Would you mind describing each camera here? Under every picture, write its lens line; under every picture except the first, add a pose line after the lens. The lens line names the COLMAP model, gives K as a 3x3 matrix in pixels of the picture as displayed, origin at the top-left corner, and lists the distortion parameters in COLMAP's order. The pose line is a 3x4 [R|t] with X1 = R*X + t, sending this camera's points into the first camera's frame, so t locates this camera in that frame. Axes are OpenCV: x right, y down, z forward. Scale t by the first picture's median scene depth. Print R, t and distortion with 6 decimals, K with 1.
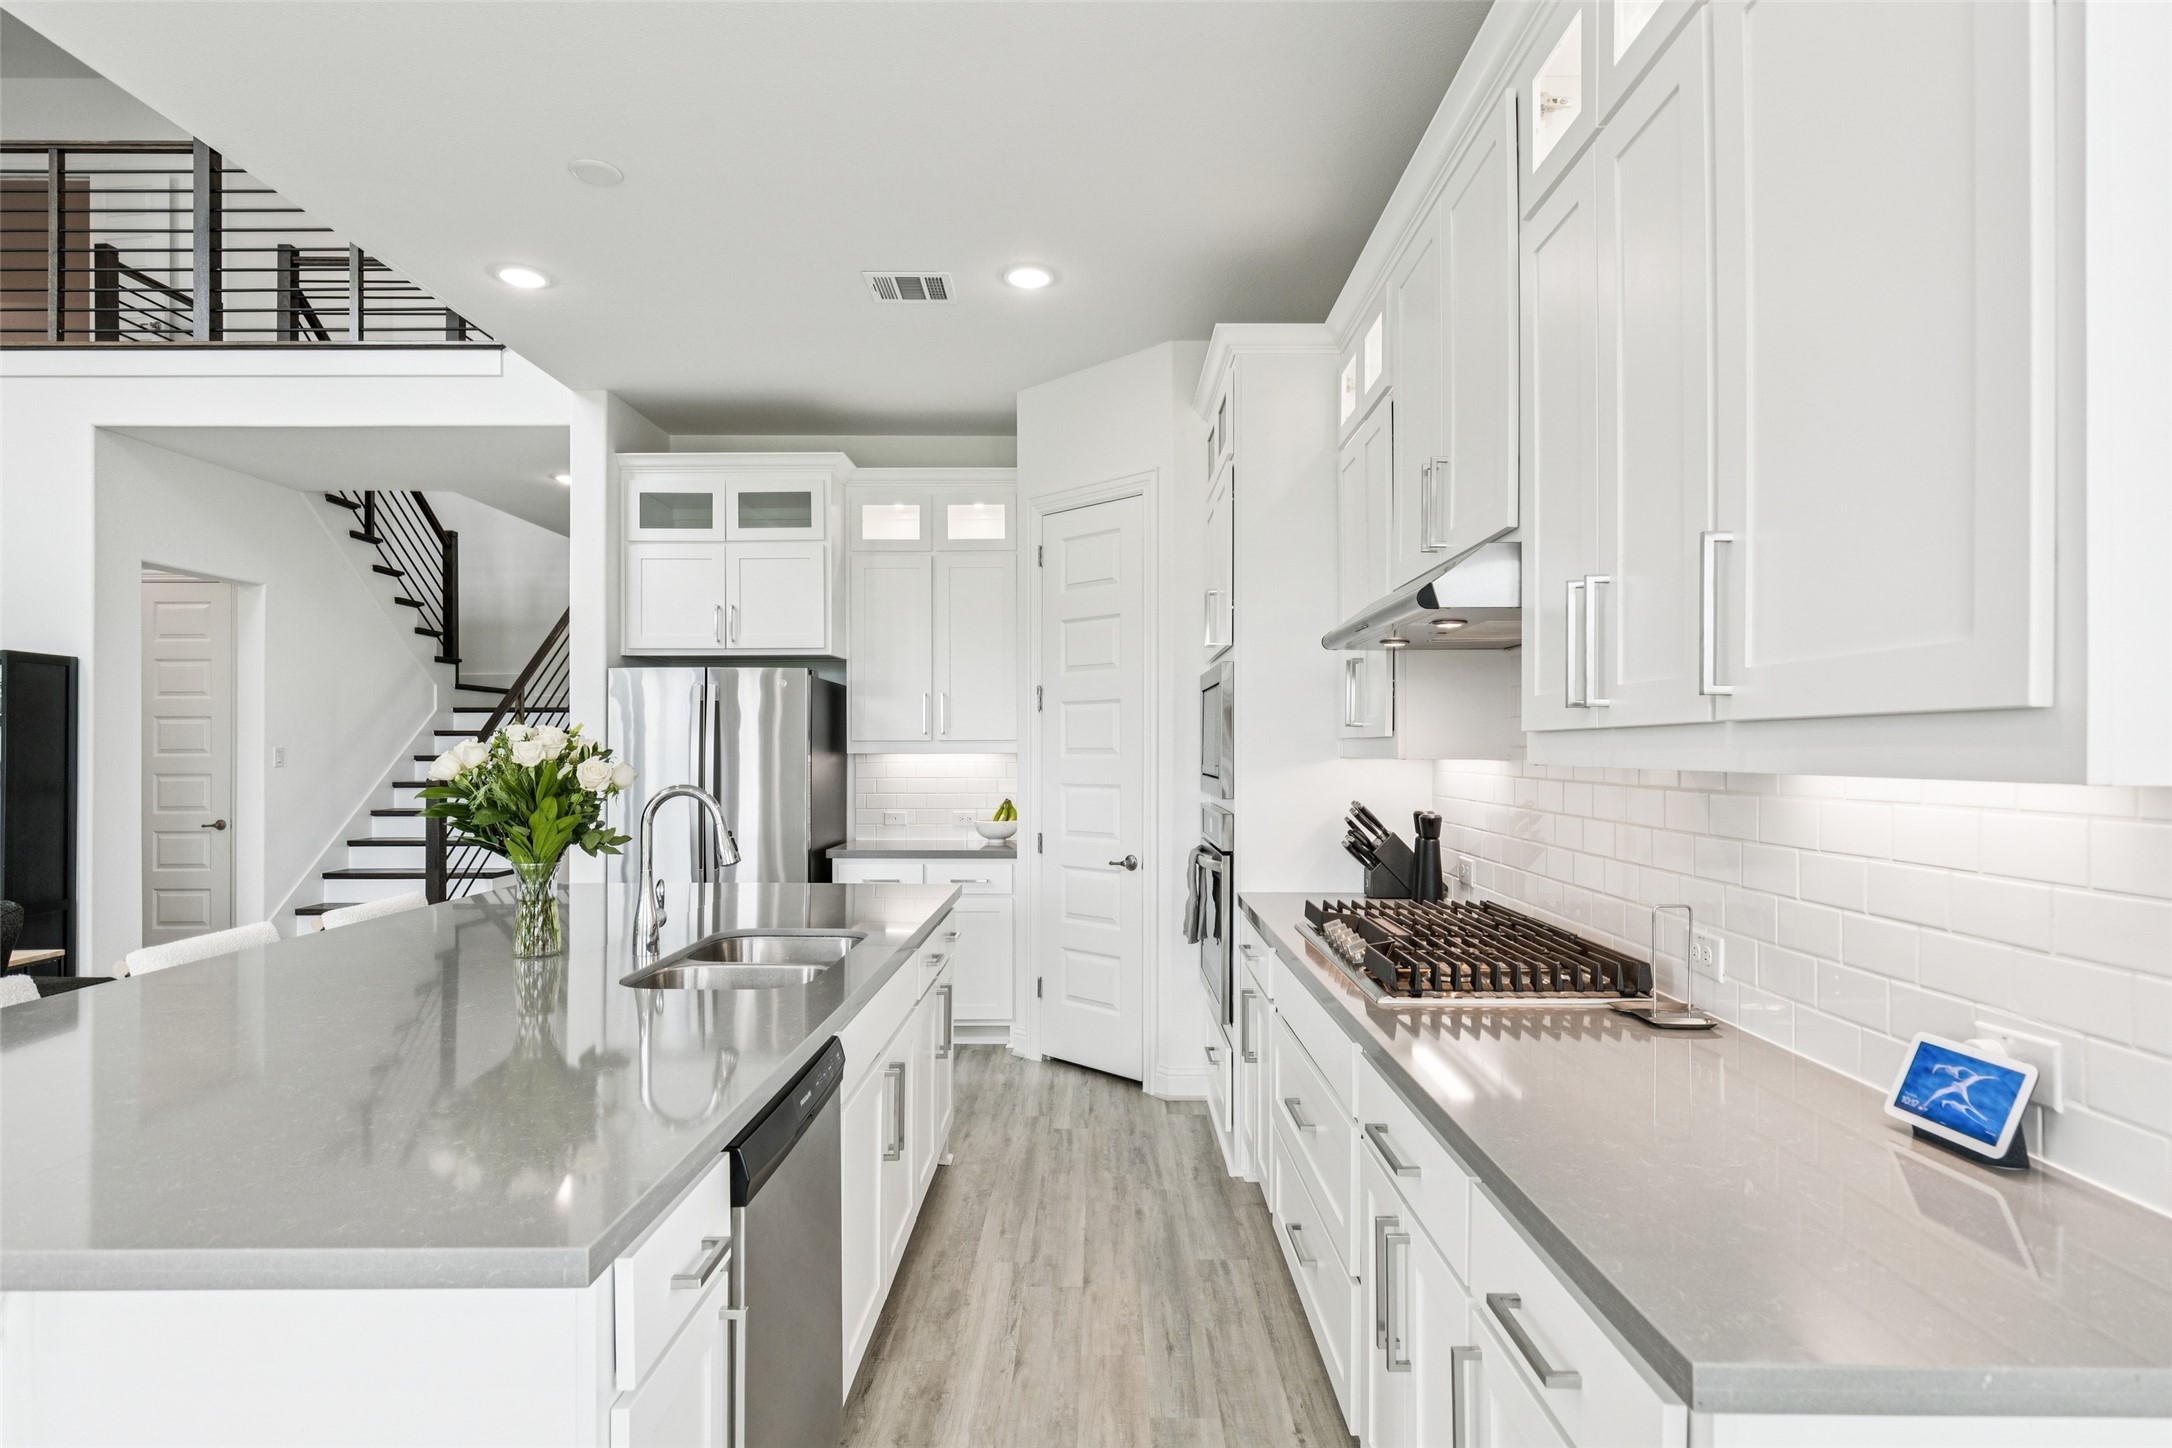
lens RADIAL K [[1139.9, 0, 1086.0], [0, 1139.9, 738.9], [0, 0, 1]] dist [0.018107, 0.000087]
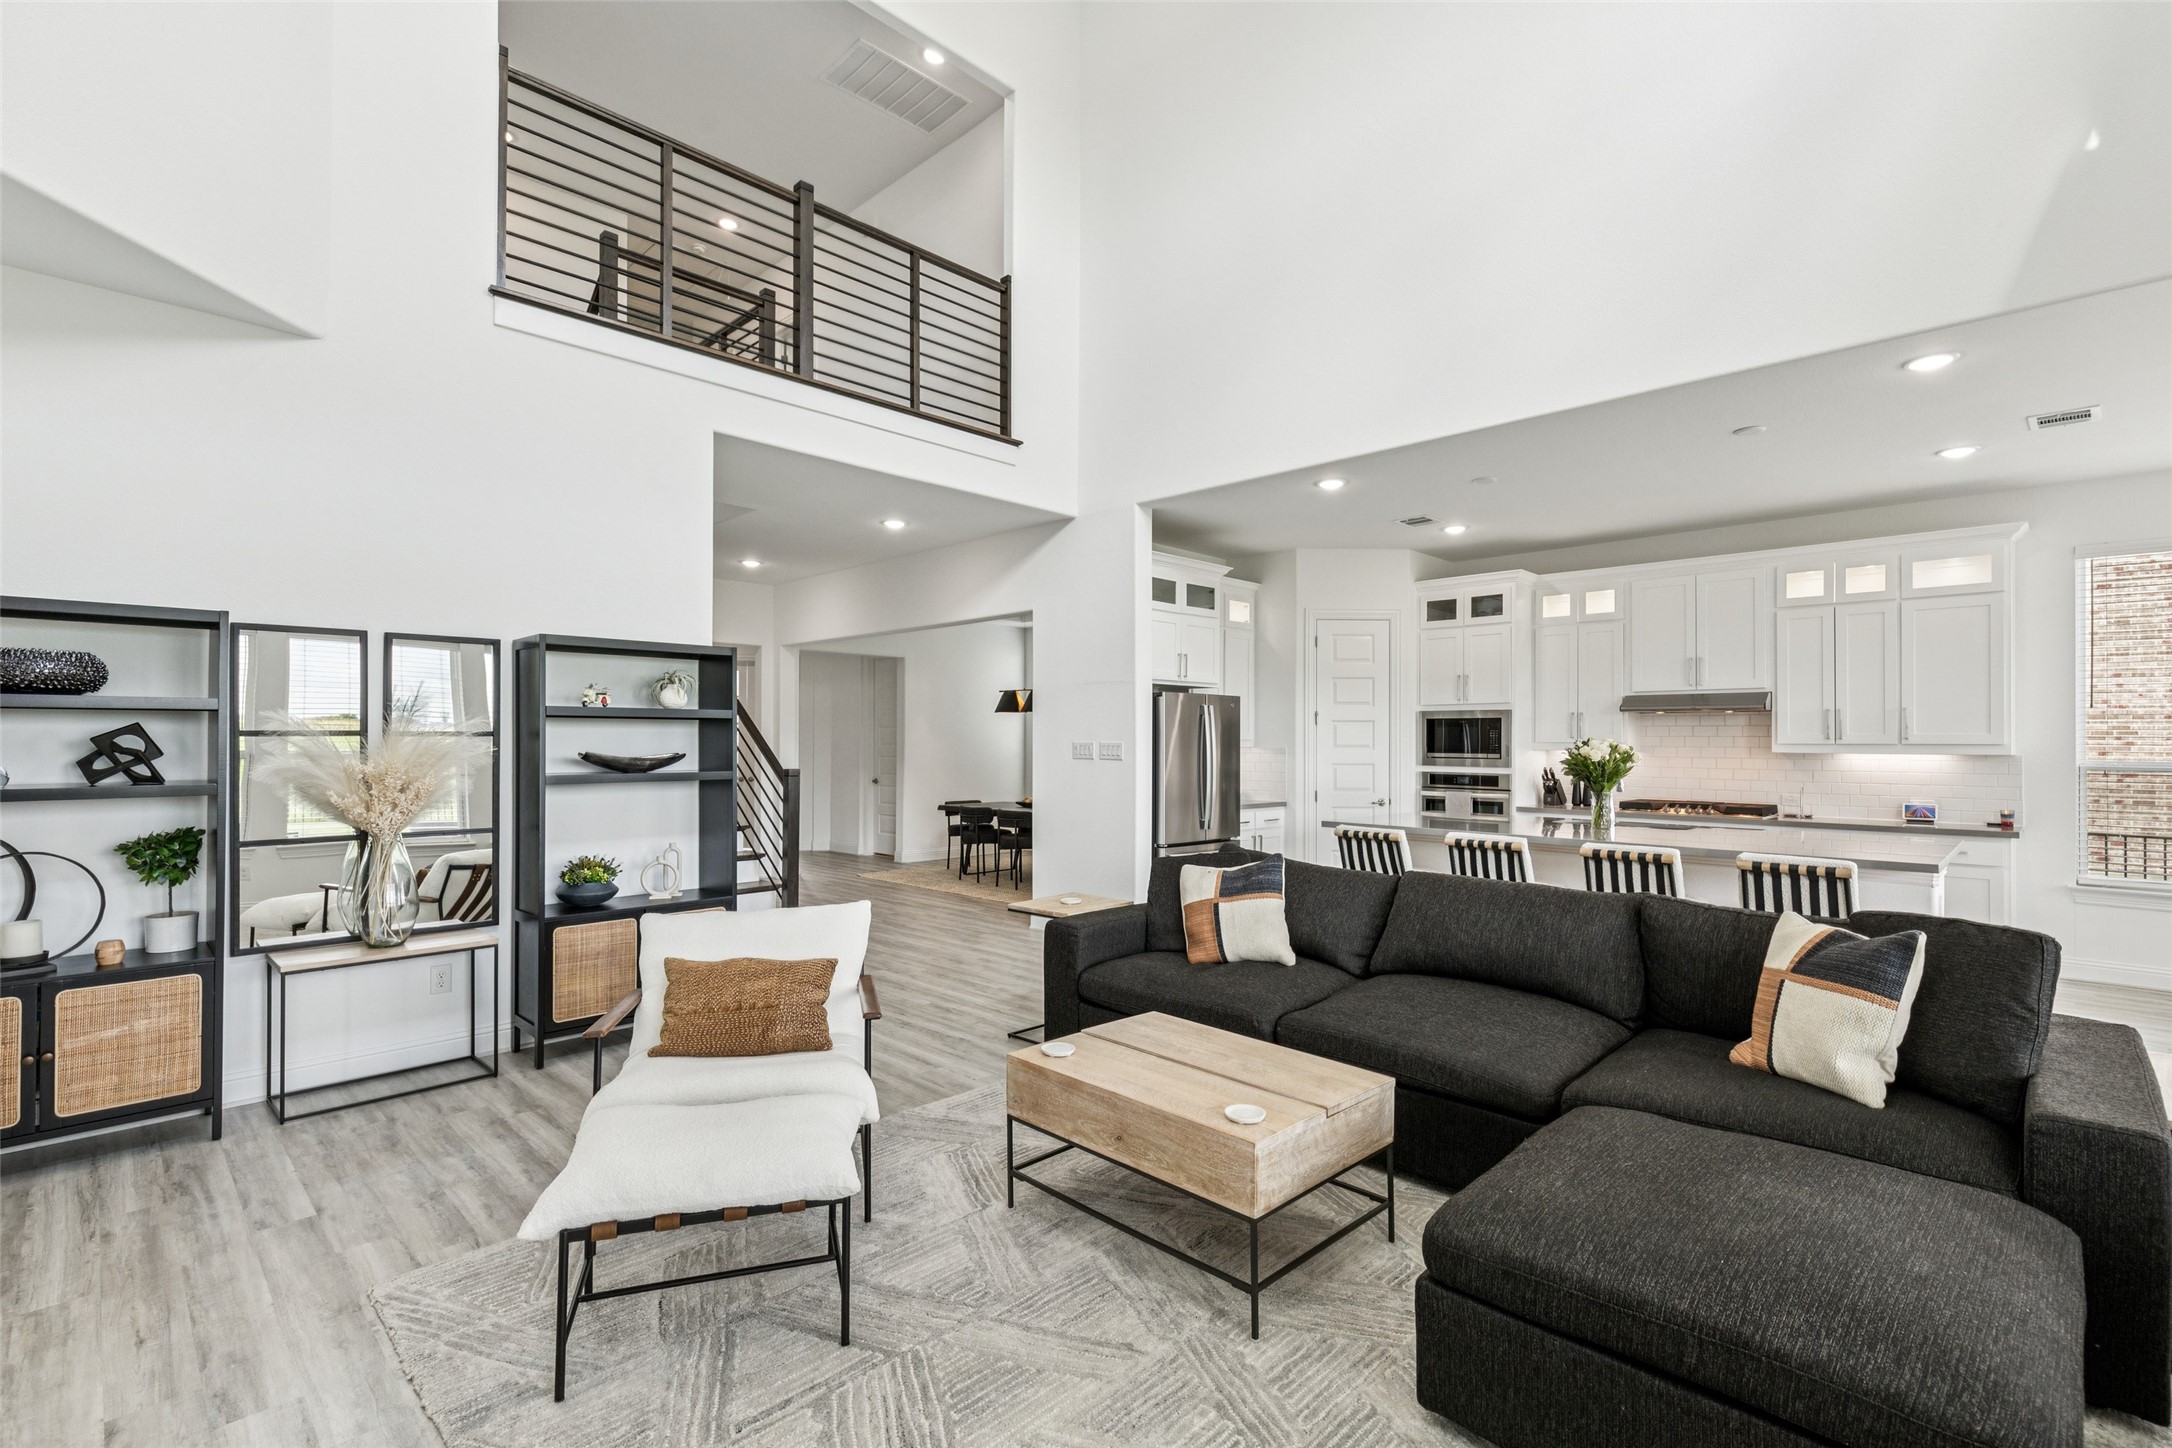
lens RADIAL K [[992.2, 0, 1098.2], [0, 992.2, 732.5], [0, 0, 1]] dist [0.015642, -0.000054]
pose [[0.688251, 0.013597, 0.725345, -1.387478], [-0.012918, 0.999896, -0.006486, 0.003006], [-0.725357, -0.004906, 0.688355, 0.139557]]
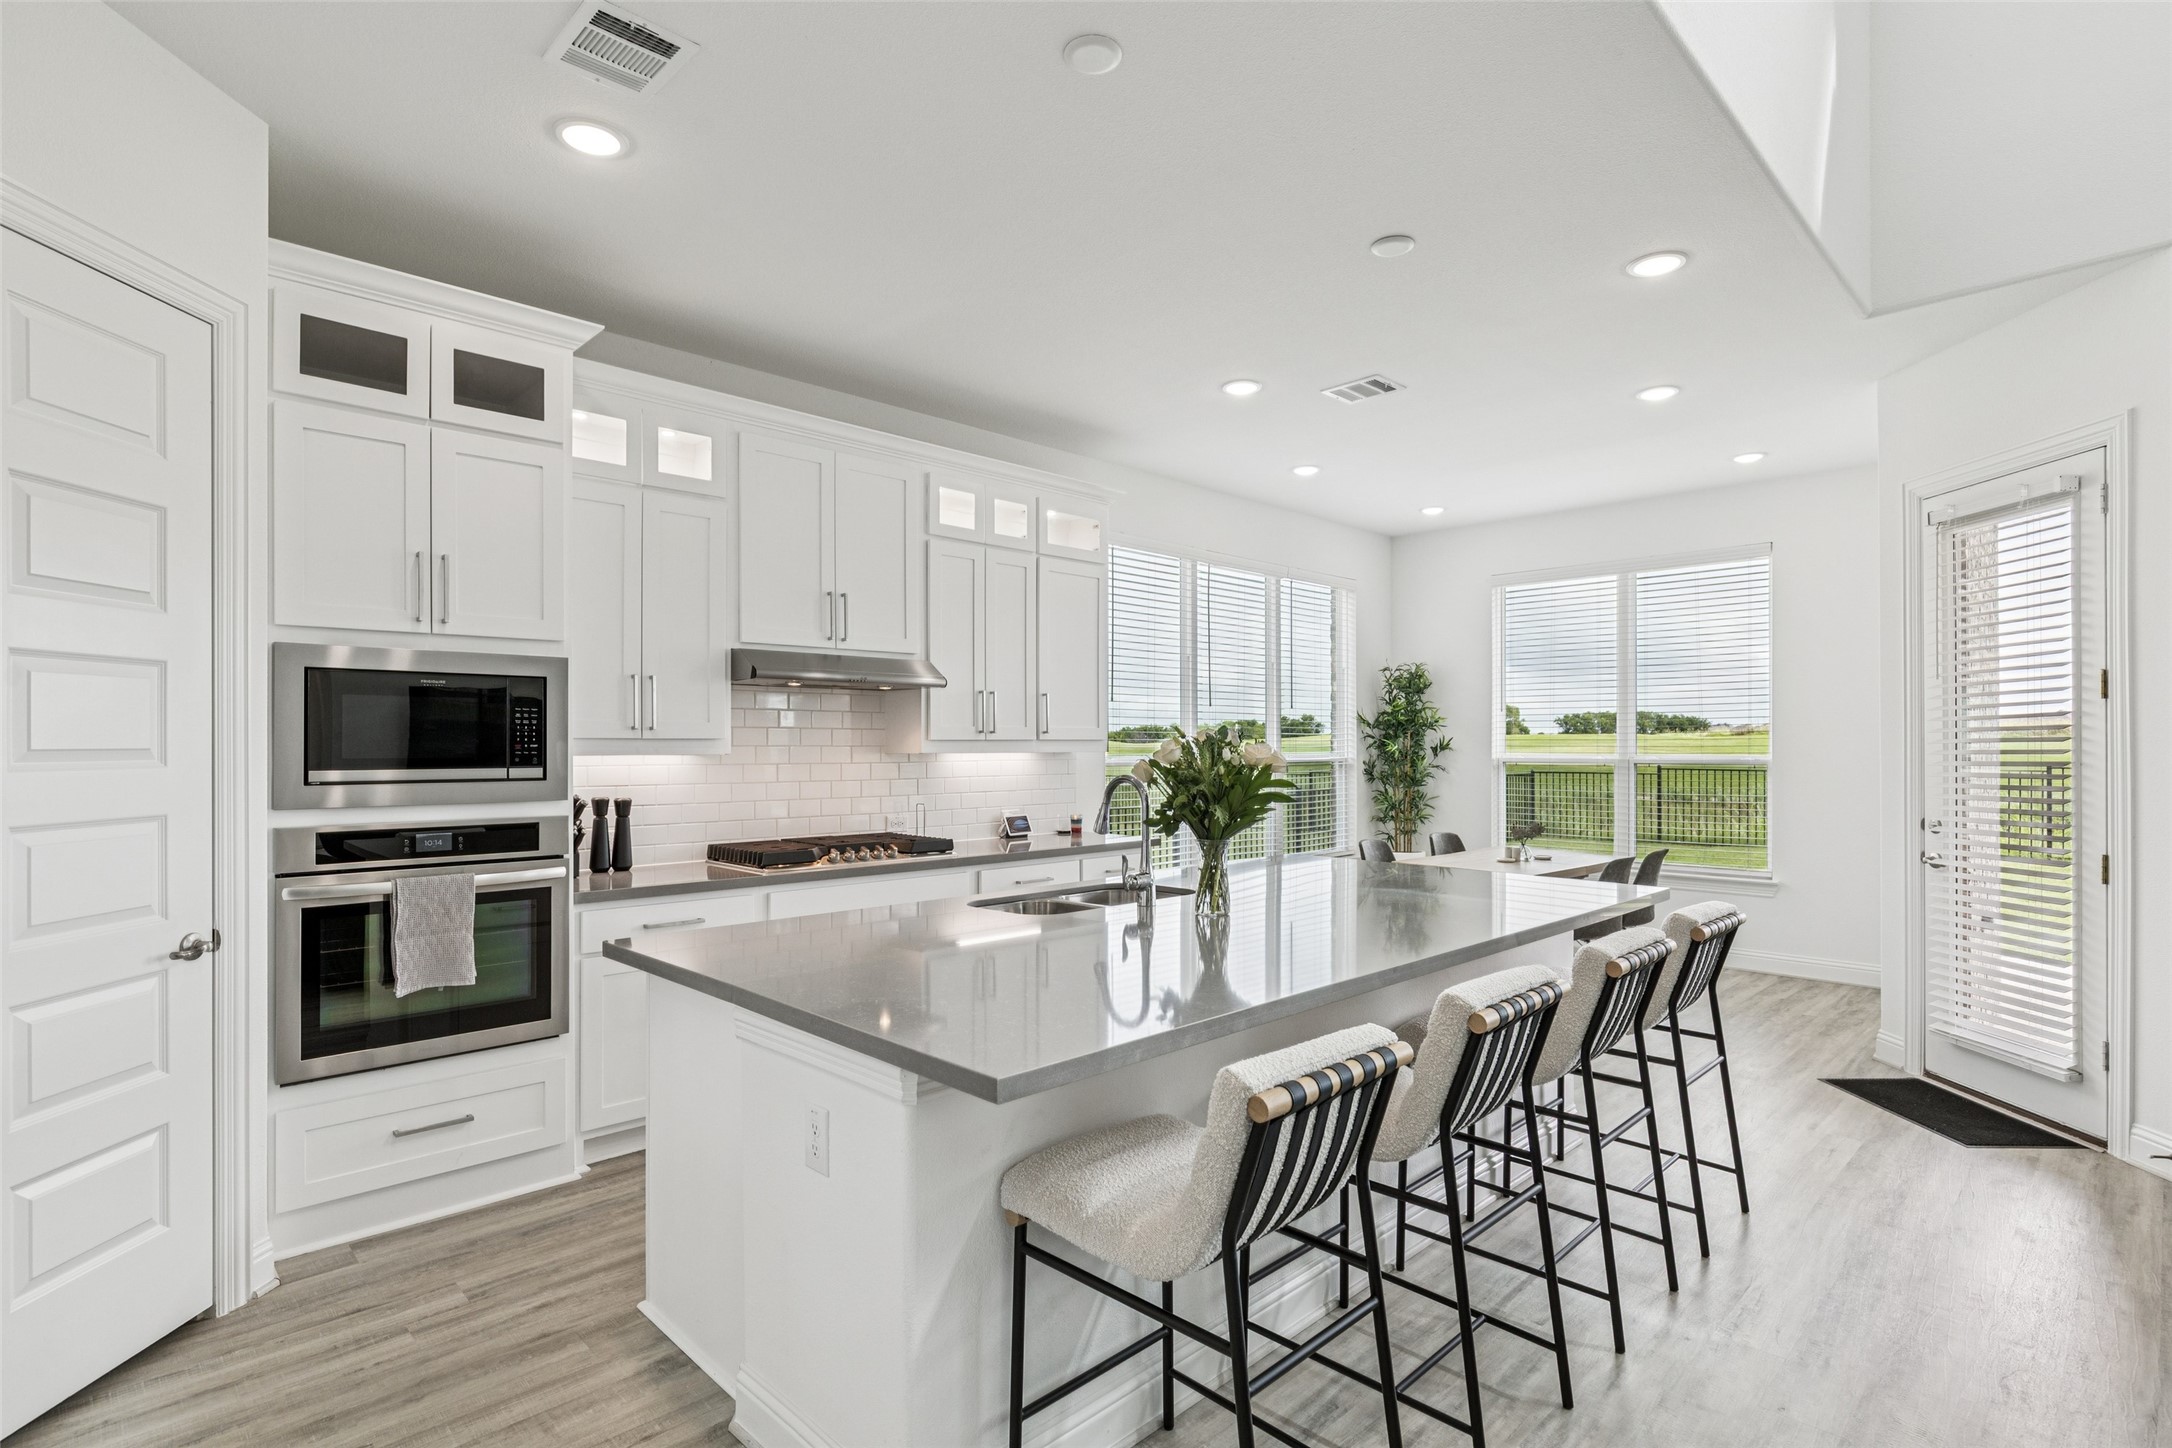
lens RADIAL K [[1074.1, 0, 1089.6], [0, 1074.1, 726.4], [0, 0, 1]] dist [0.003548, -0.000041]
pose [[-0.710689, 0.012999, 0.703386, -0.590490], [-0.004102, 0.999736, -0.022620, 0.006472], [-0.703495, -0.018961, -0.710448, 0.941942]]
